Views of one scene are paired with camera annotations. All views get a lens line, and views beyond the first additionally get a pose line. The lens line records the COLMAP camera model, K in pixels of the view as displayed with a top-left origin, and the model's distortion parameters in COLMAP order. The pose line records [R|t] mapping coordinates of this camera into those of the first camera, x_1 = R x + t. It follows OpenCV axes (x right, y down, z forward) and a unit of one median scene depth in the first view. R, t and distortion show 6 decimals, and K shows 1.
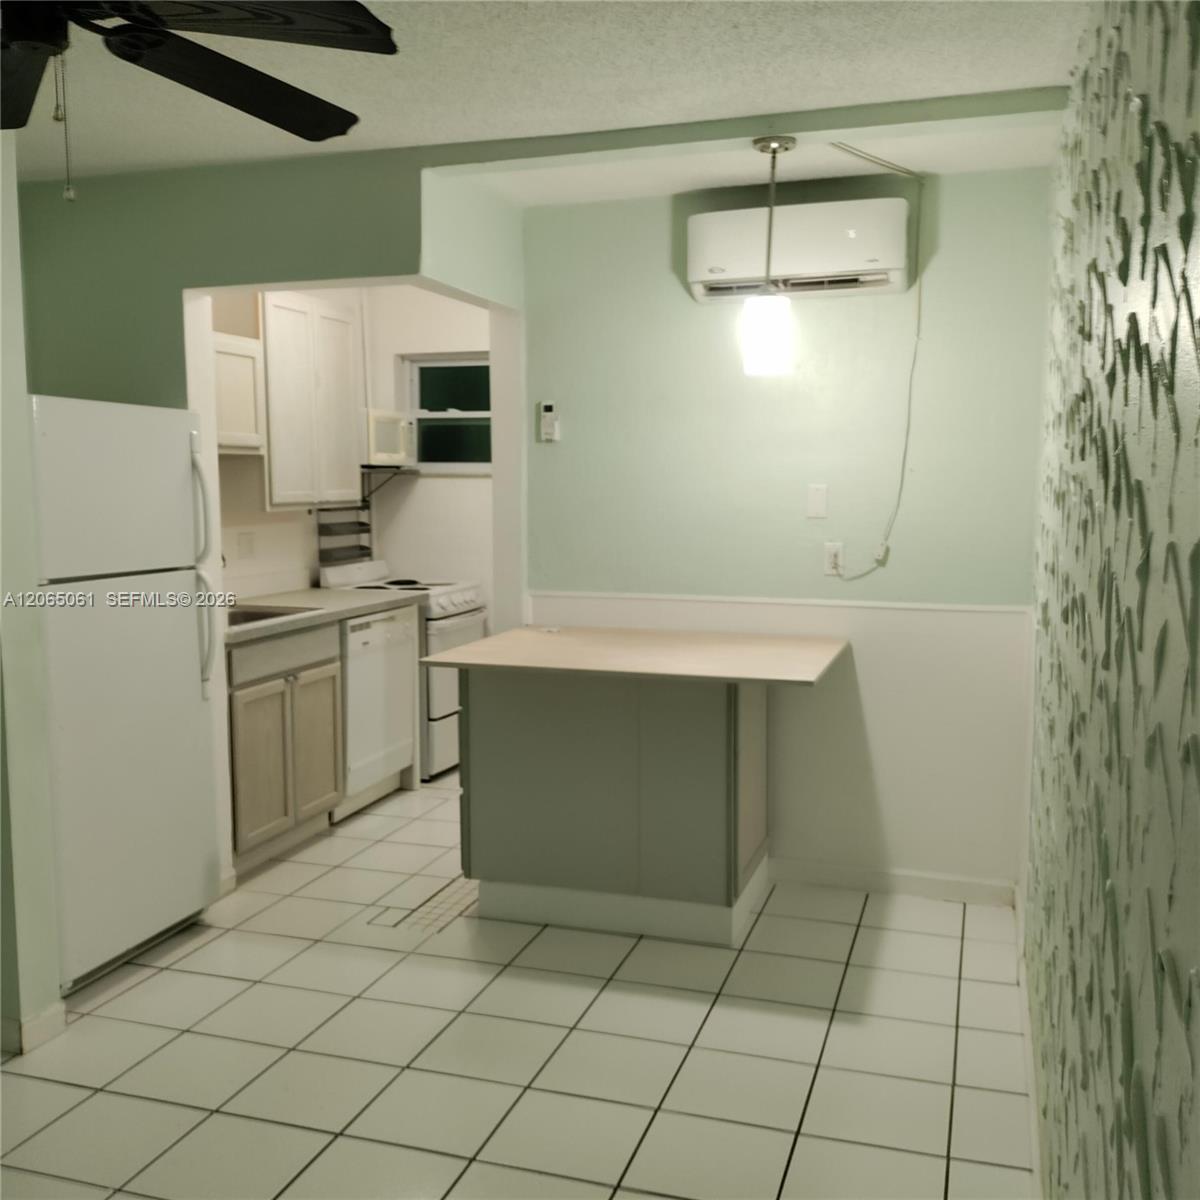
lens RADIAL K [[1168.0, 0, 600.0], [0, 1168.0, 600.0], [0, 0, 1]] dist [0.014562, 0.000267]
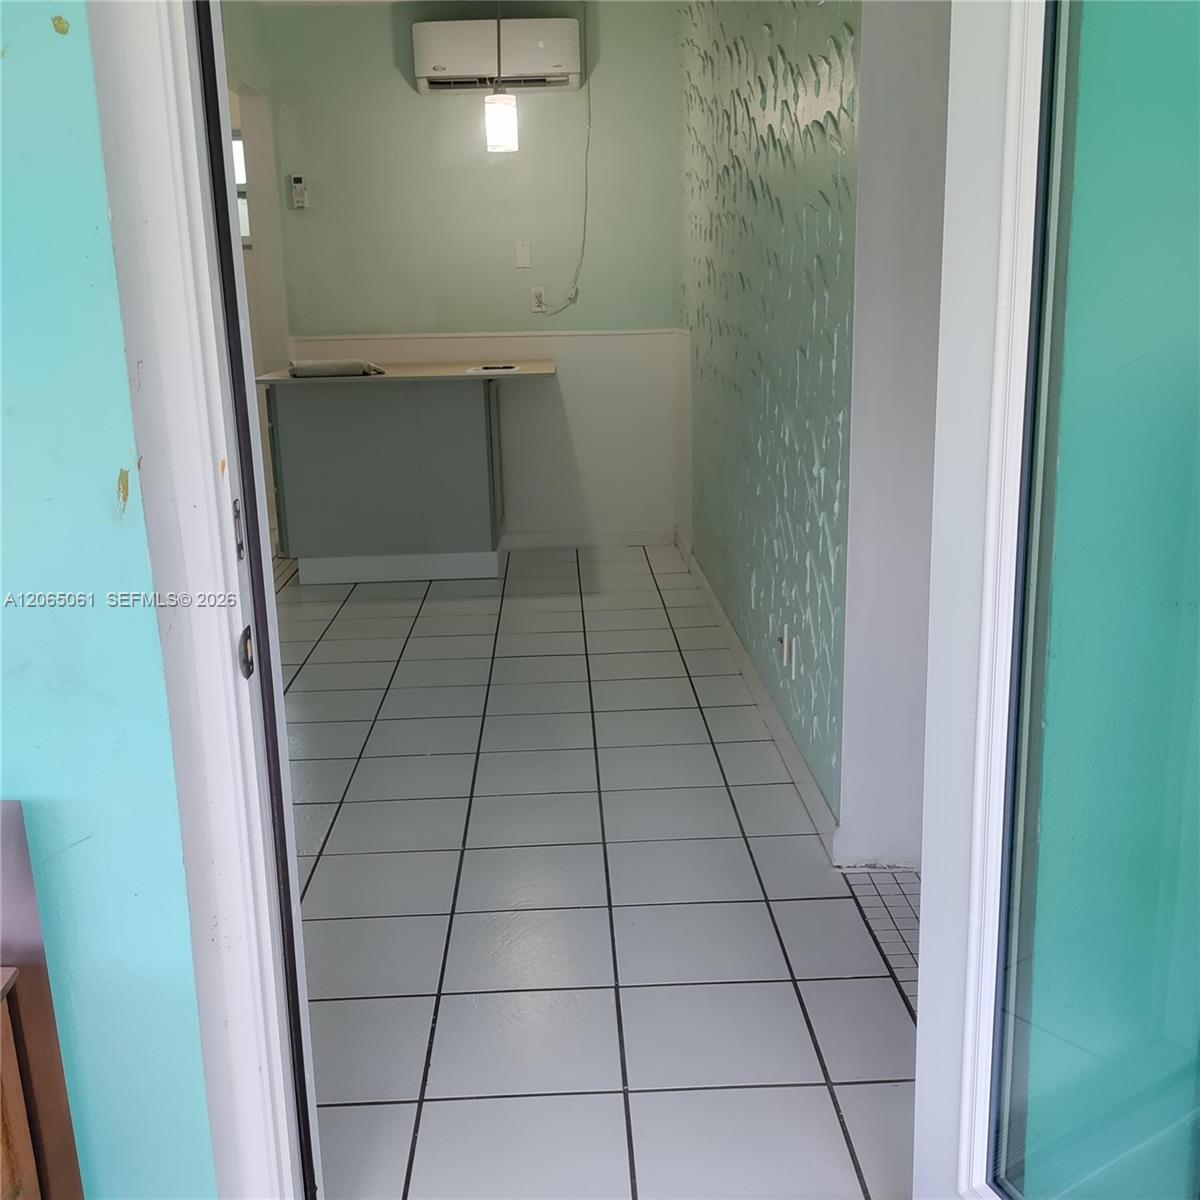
lens RADIAL K [[1316.8, 0, 600.0], [0, 1316.8, 600.0], [0, 0, 1]] dist [0.004910, -0.017874]
pose [[0.939052, -0.100050, 0.328894, -0.268581], [0.055821, 0.988393, 0.141292, 0.098892], [-0.339212, -0.114321, 0.933737, -0.472612]]
